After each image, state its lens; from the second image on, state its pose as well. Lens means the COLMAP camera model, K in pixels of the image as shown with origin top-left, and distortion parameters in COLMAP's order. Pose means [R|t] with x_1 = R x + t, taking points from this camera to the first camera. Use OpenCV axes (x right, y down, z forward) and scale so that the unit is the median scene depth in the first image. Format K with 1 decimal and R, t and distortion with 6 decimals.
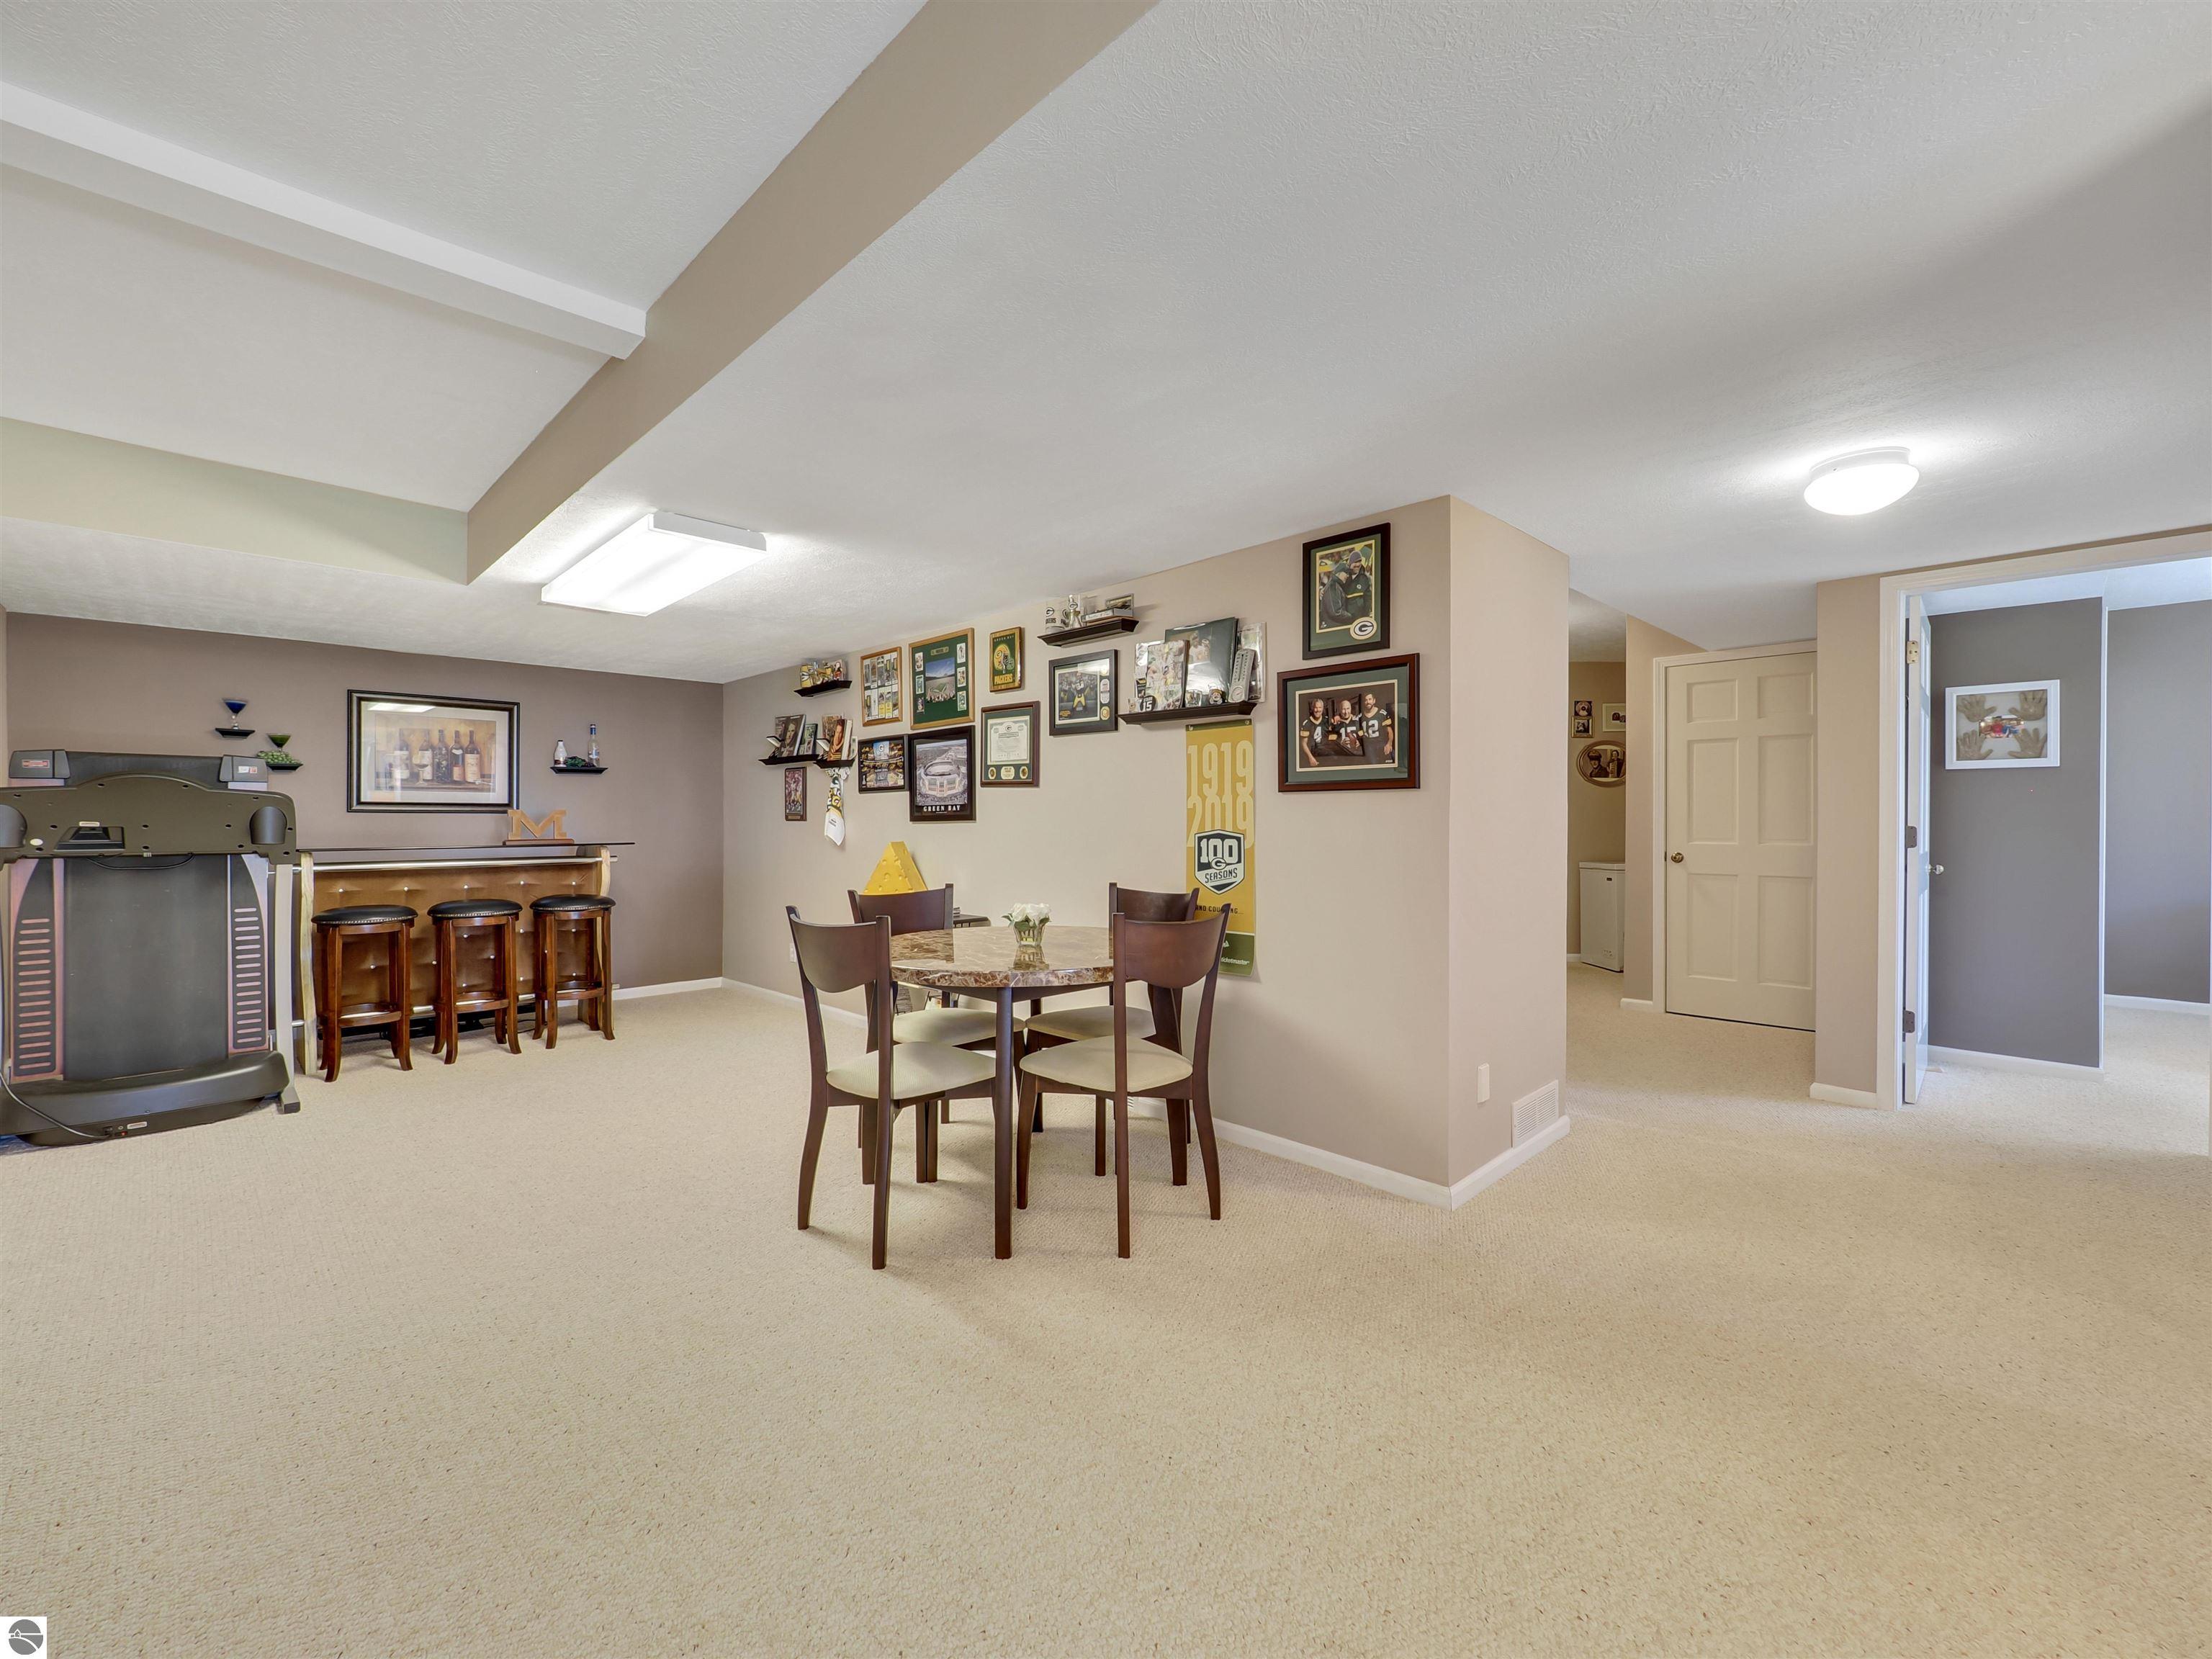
lens RADIAL K [[933.3, 0, 1106.0], [0, 933.3, 829.5], [0, 0, 1]] dist [-0.010562, 0.000230]
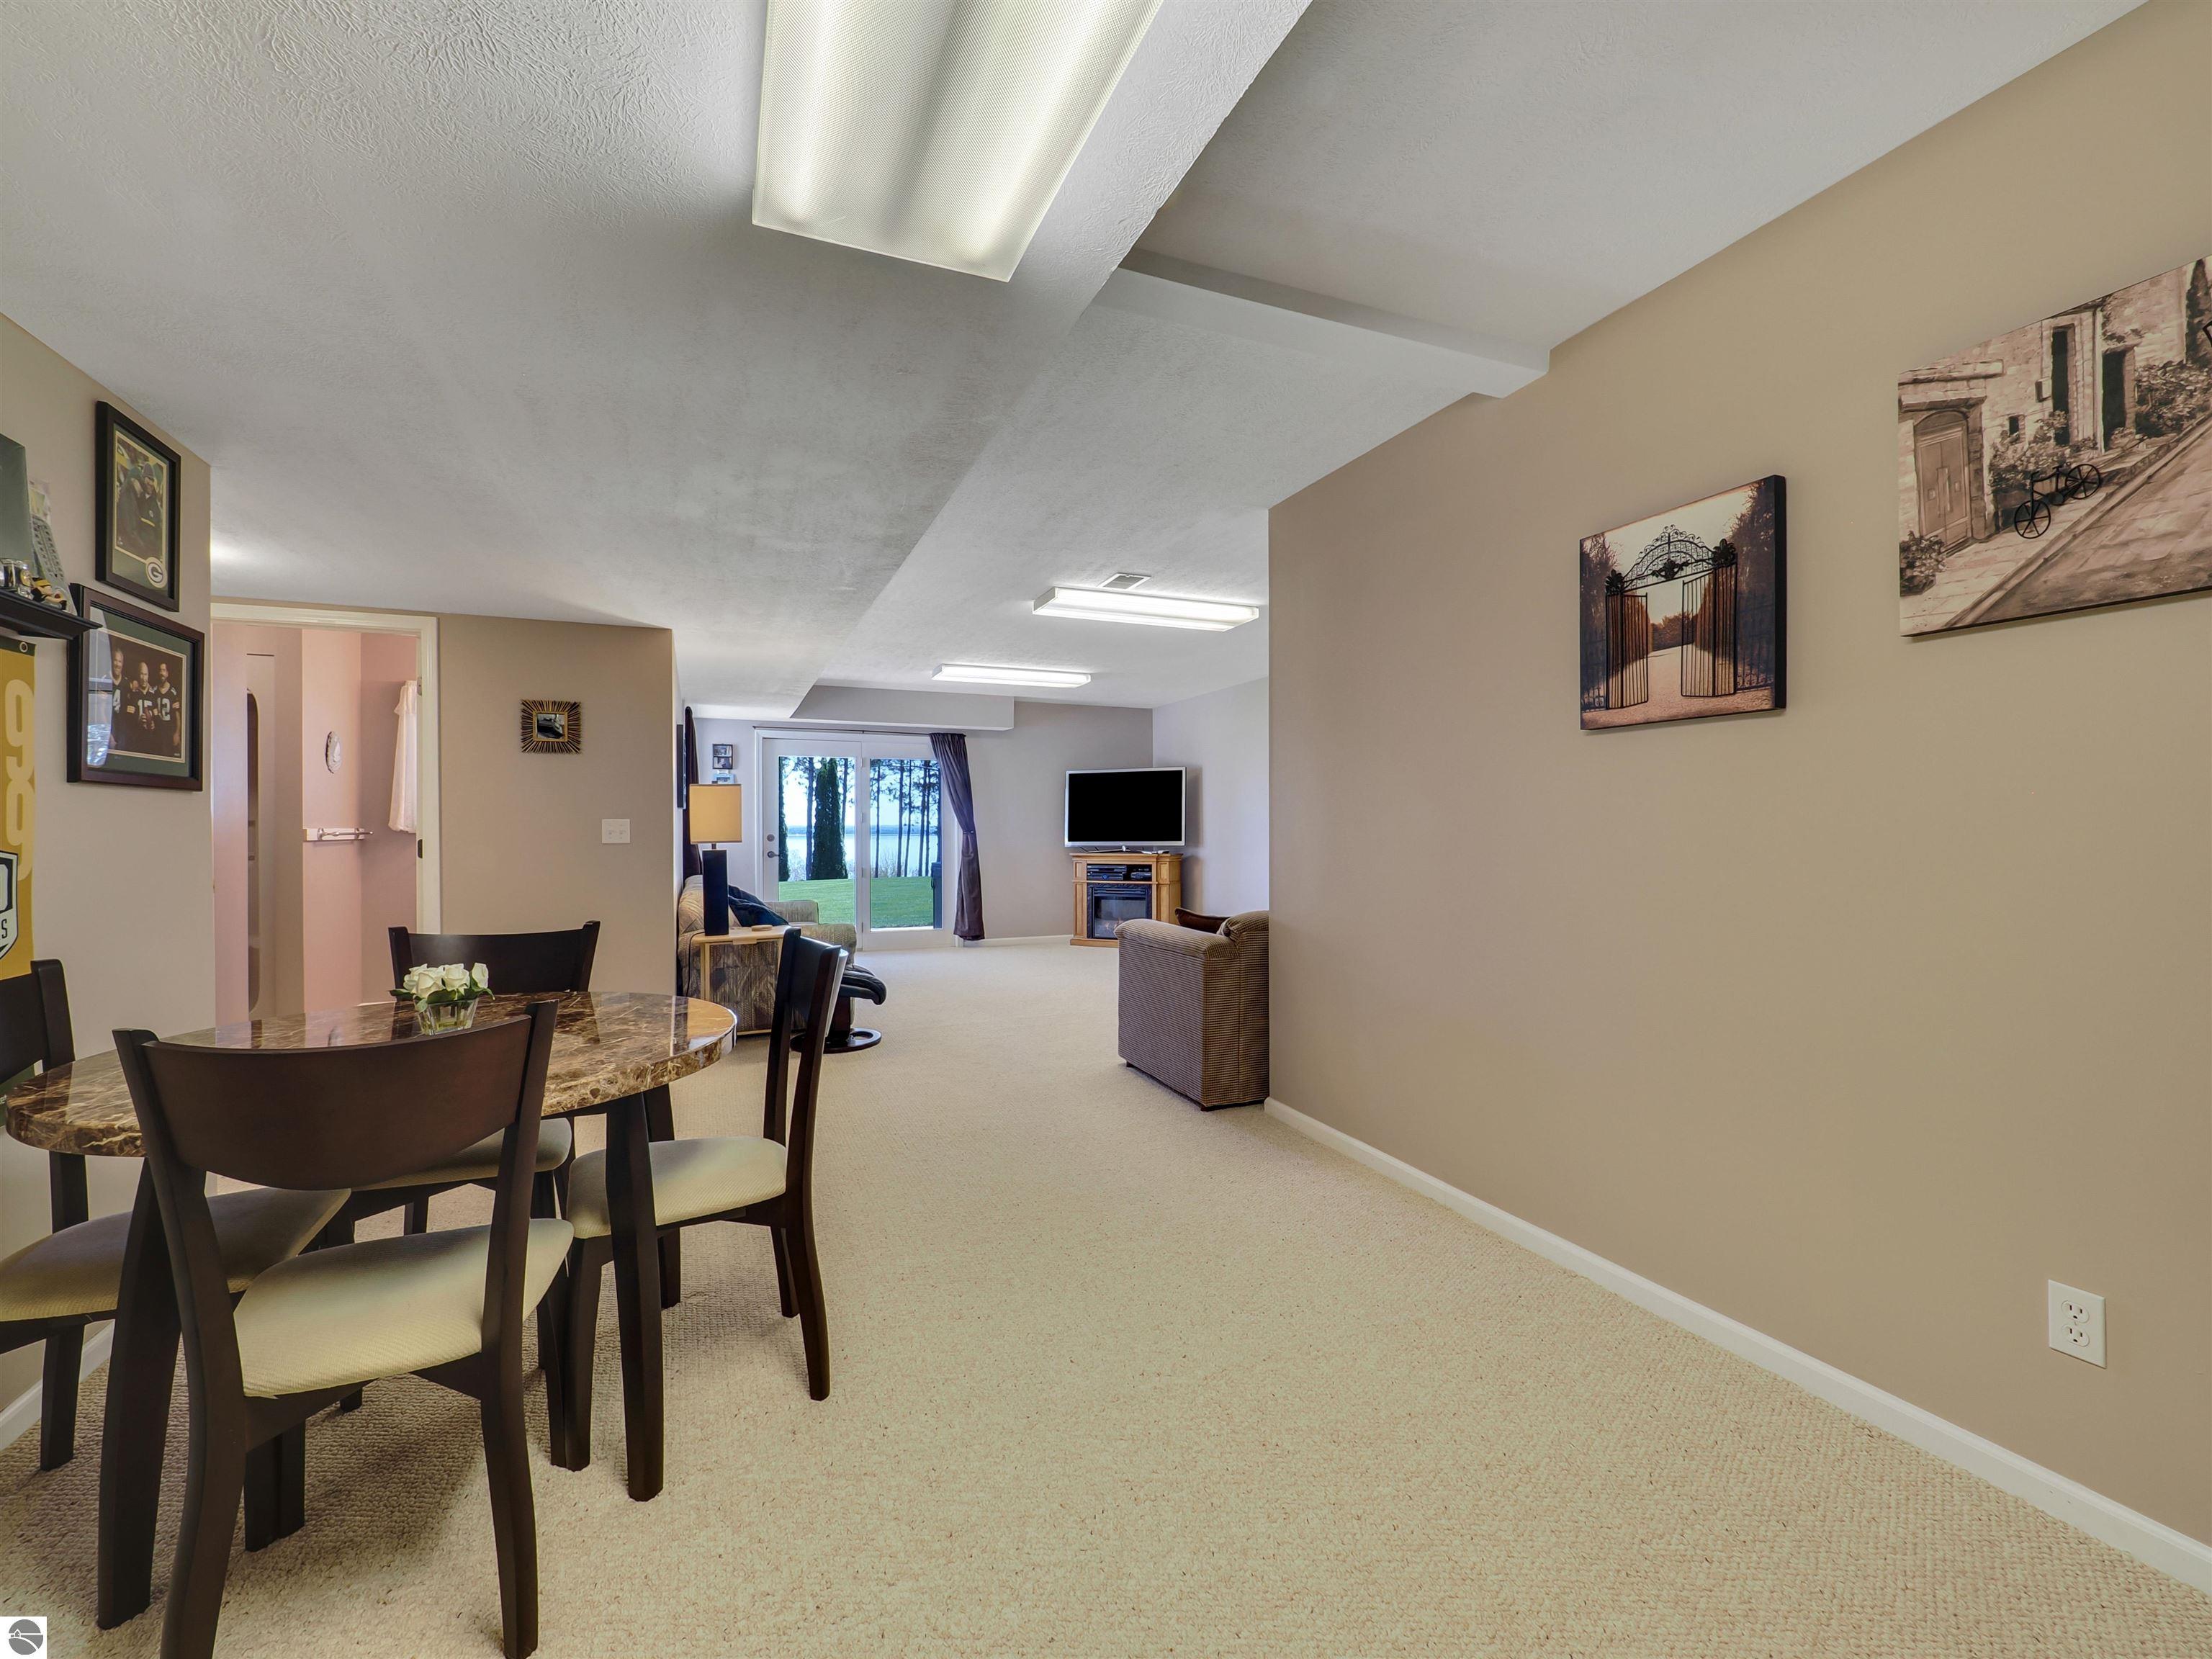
lens RADIAL K [[933.3, 0, 1106.0], [0, 933.3, 829.5], [0, 0, 1]] dist [-0.010562, 0.000230]
pose [[-0.929121, 0.001800, 0.369772, -0.701328], [0.005747, 0.999938, 0.009572, -0.011496], [-0.369732, 0.011019, -0.929073, 1.391119]]
